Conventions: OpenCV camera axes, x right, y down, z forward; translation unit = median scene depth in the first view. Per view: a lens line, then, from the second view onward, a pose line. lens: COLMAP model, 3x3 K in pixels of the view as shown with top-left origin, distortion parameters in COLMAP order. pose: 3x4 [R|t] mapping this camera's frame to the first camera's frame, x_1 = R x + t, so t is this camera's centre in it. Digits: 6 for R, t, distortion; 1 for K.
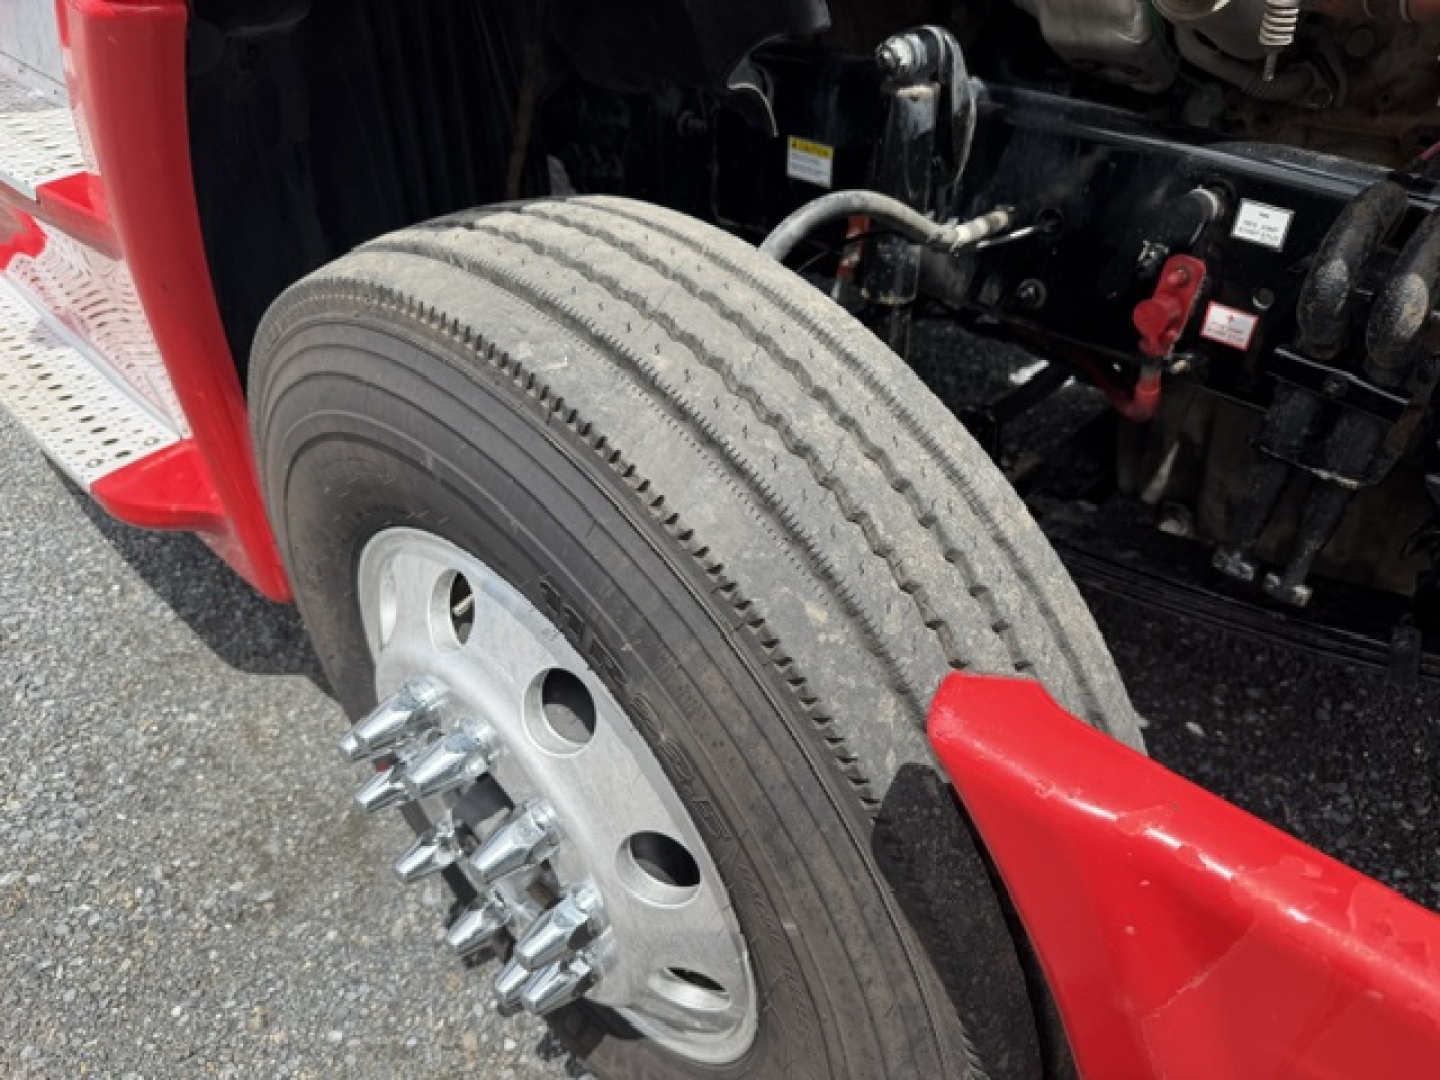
lens RADIAL K [[1118.5, 0, 720.0], [0, 1118.5, 540.0], [0, 0, 1]] dist [0.001195, -0.000224]
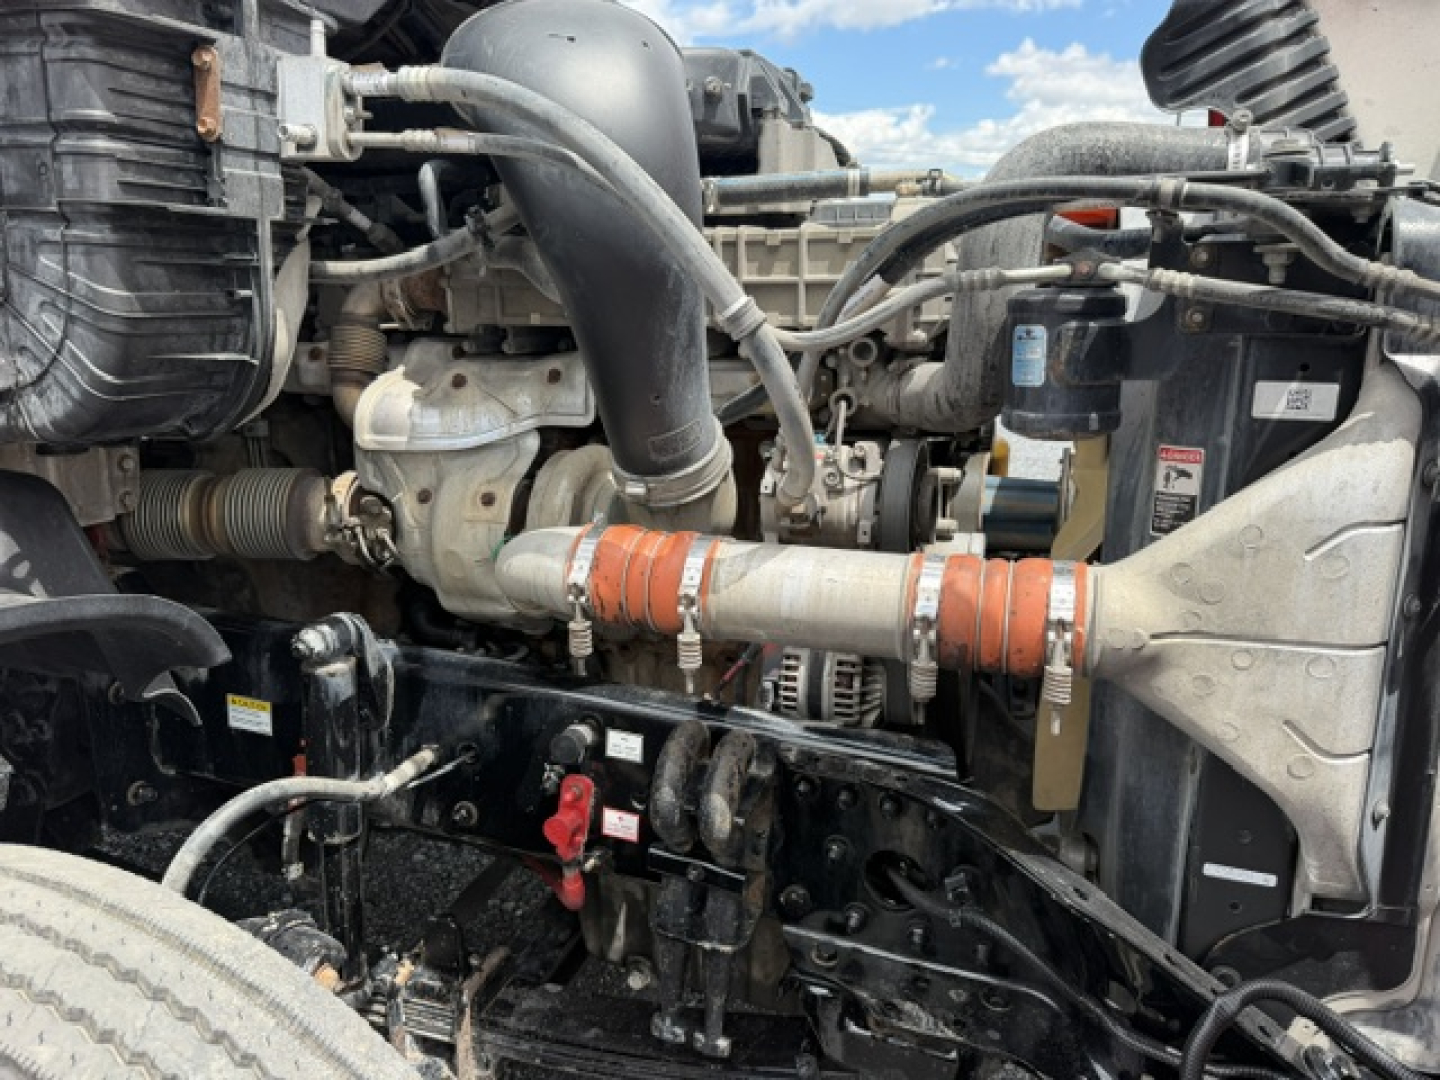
lens RADIAL K [[1043.3, 0, 720.0], [0, 1043.3, 540.0], [0, 0, 1]] dist [0.000933, -0.012799]
pose [[0.884894, -0.050405, 0.463056, 0.036065], [0.235231, 0.906402, -0.350859, -0.047000], [-0.402030, 0.419398, 0.813927, -0.106677]]
